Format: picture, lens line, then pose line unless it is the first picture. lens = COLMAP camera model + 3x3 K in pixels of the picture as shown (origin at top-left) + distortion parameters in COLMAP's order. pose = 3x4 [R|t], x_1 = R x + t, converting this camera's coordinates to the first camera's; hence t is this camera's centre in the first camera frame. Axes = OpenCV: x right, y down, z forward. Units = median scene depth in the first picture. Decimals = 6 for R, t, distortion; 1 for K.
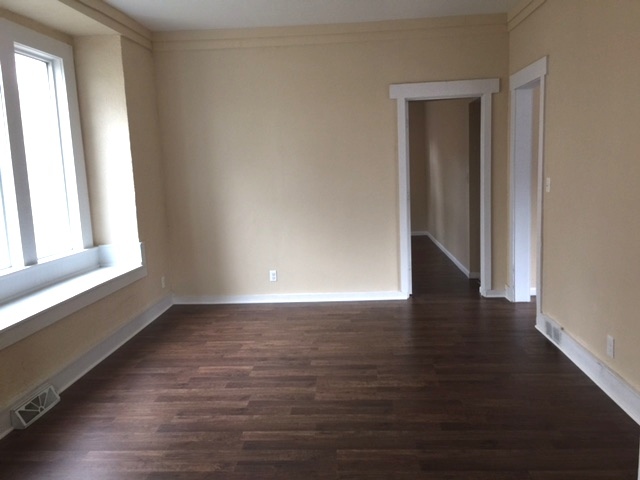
lens RADIAL K [[551.1, 0, 320.0], [0, 551.1, 240.0], [0, 0, 1]] dist [0.057633, -0.106460]
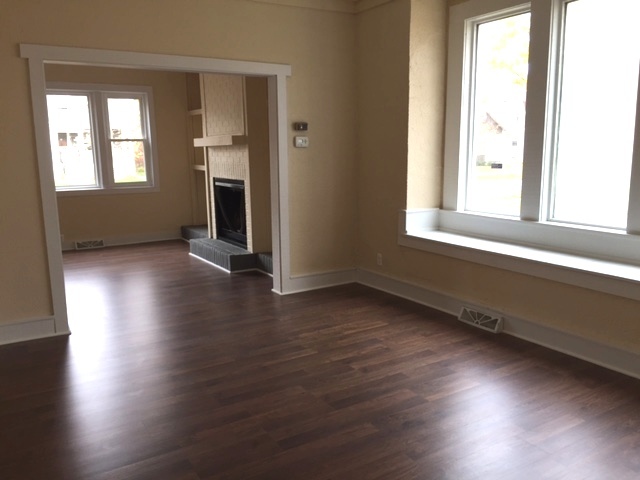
lens RADIAL K [[551.1, 0, 320.0], [0, 551.1, 240.0], [0, 0, 1]] dist [0.057633, -0.106460]
pose [[-0.817647, 0.150384, -0.555732, 0.461475], [-0.028160, 0.953680, 0.299502, -0.240069], [0.575030, 0.260537, -0.775539, 1.726523]]
